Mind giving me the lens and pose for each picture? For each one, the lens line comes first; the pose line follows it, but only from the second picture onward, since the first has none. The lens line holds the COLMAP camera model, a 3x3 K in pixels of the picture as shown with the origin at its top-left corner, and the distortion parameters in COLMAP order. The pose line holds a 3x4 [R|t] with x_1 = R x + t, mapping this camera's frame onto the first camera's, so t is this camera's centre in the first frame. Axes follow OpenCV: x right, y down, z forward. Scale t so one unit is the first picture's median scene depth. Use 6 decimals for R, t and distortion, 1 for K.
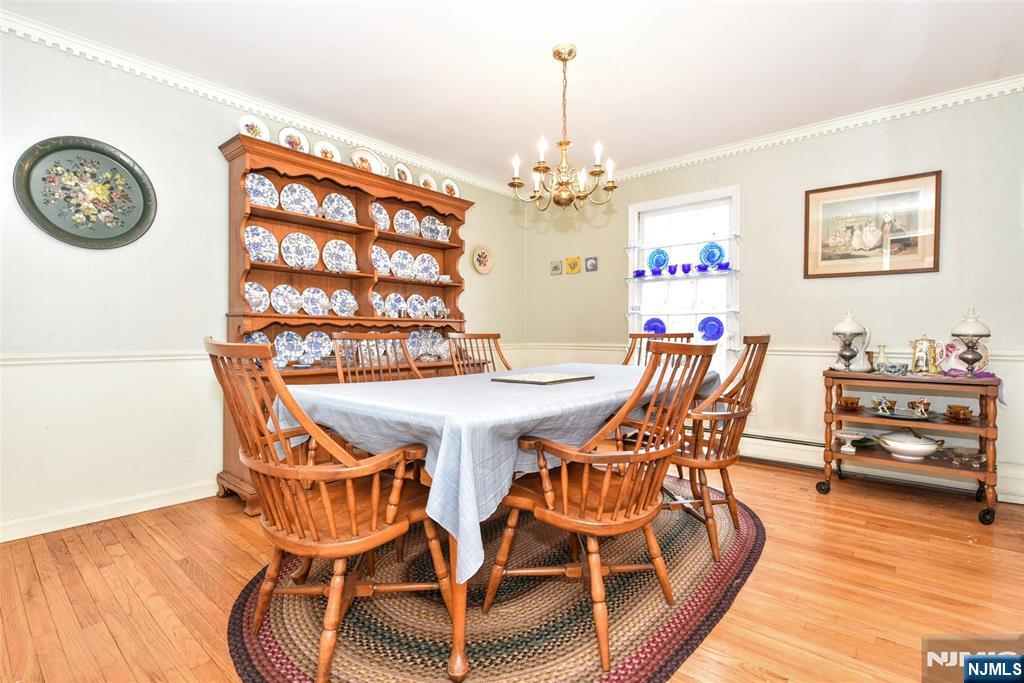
lens RADIAL K [[482.4, 0, 511.6], [0, 482.4, 339.3], [0, 0, 1]] dist [-0.000612, -0.000055]
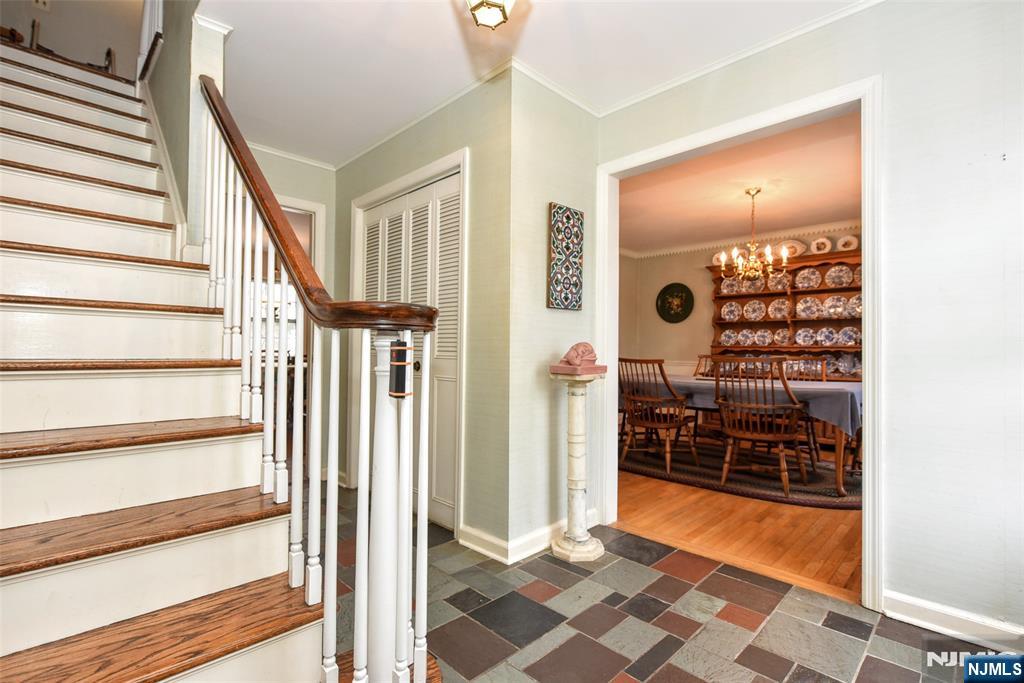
lens RADIAL K [[482.4, 0, 511.7], [0, 482.4, 342.5], [0, 0, 1]] dist [-0.000612, -0.000055]
pose [[-0.068567, -0.017168, -0.997499, 1.448692], [-0.018058, 0.999709, -0.015965, -0.016090], [0.997483, 0.016918, -0.068857, 0.212019]]
